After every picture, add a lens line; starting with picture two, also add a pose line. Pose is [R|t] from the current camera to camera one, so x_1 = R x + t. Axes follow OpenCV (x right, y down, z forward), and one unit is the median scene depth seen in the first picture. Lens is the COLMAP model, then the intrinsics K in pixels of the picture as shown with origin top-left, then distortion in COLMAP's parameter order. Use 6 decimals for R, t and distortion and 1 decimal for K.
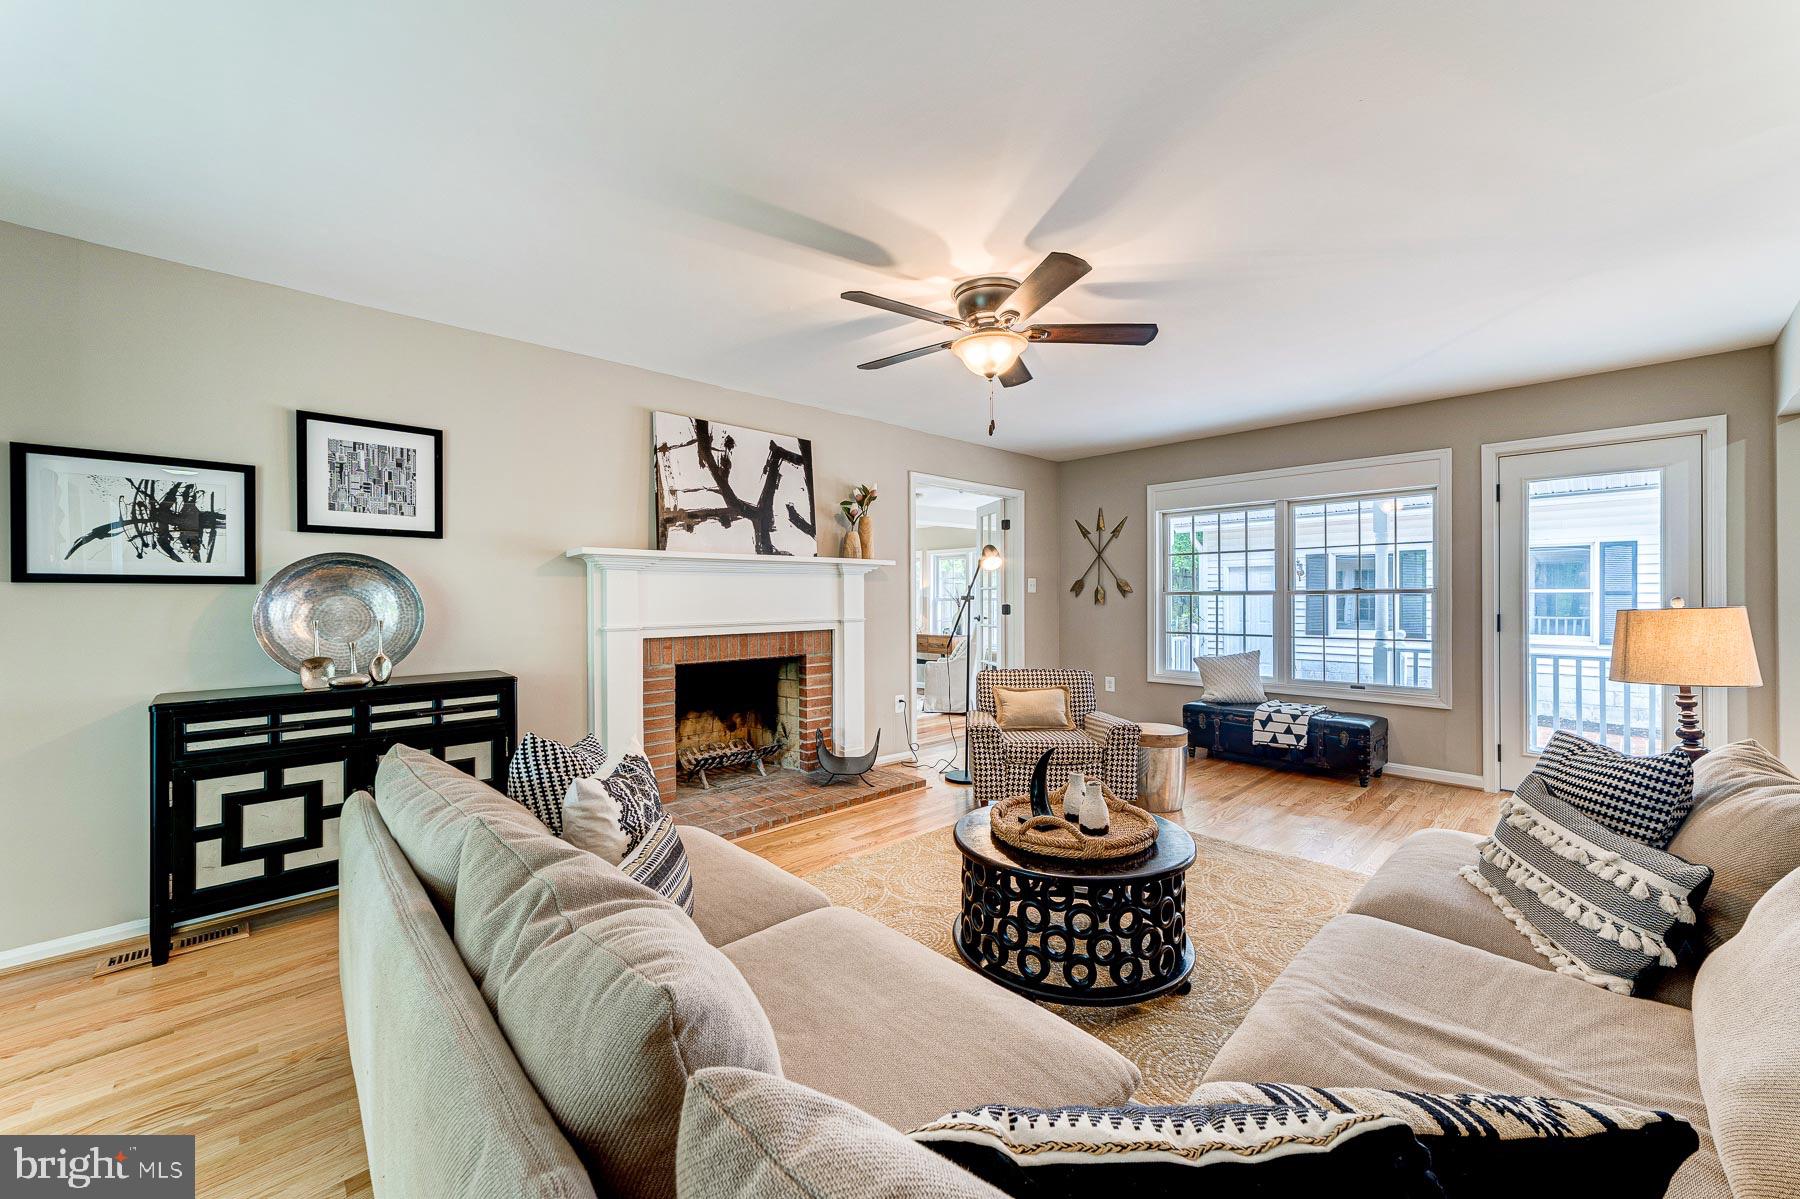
lens RADIAL K [[706.6, 0, 913.7], [0, 706.6, 599.8], [0, 0, 1]] dist [-0.008635, 0.000297]
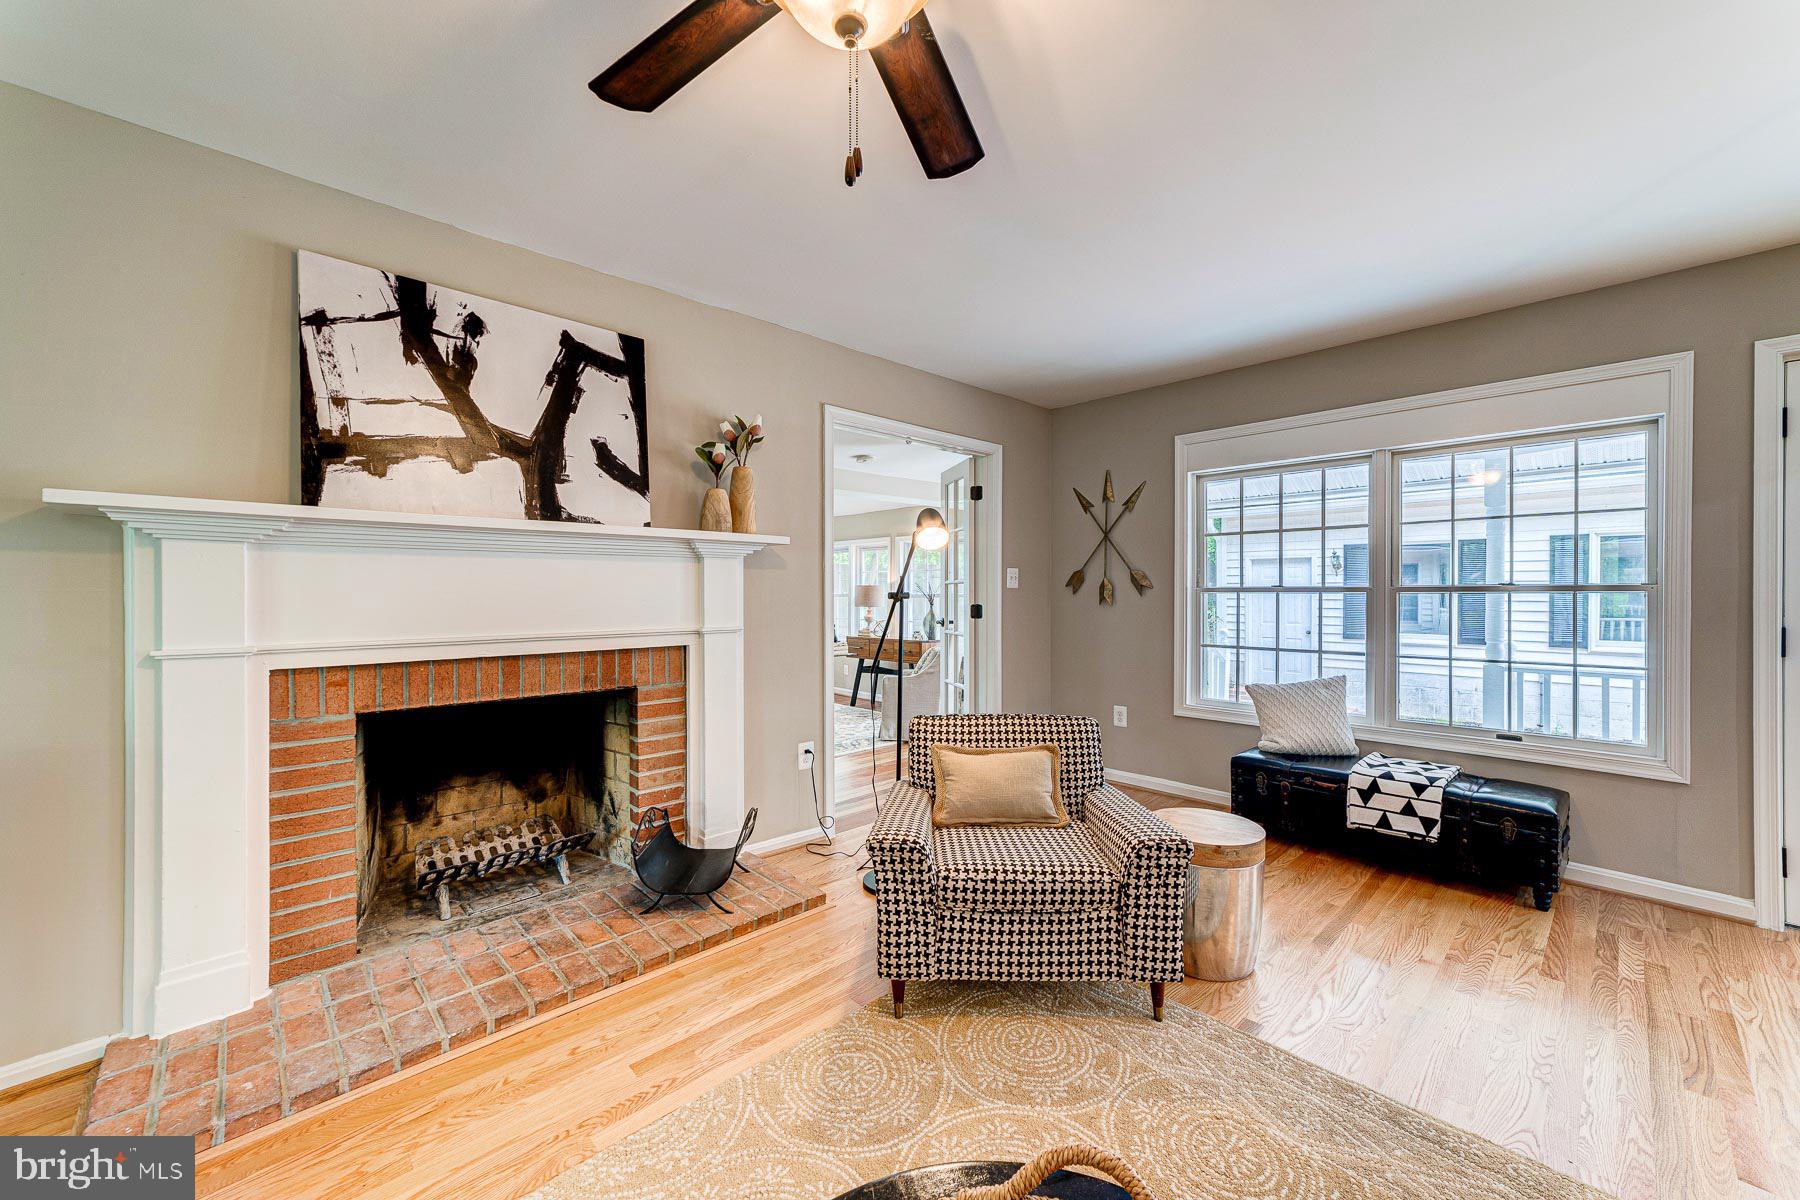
lens RADIAL K [[724.3, 0, 928.1], [0, 724.3, 593.9], [0, 0, 1]] dist [-0.000341, 0.000086]
pose [[0.999708, 0.004158, 0.023784, 0.088272], [-0.004113, 0.999990, -0.001972, -0.003388], [-0.023792, 0.001874, 0.999715, 0.365297]]
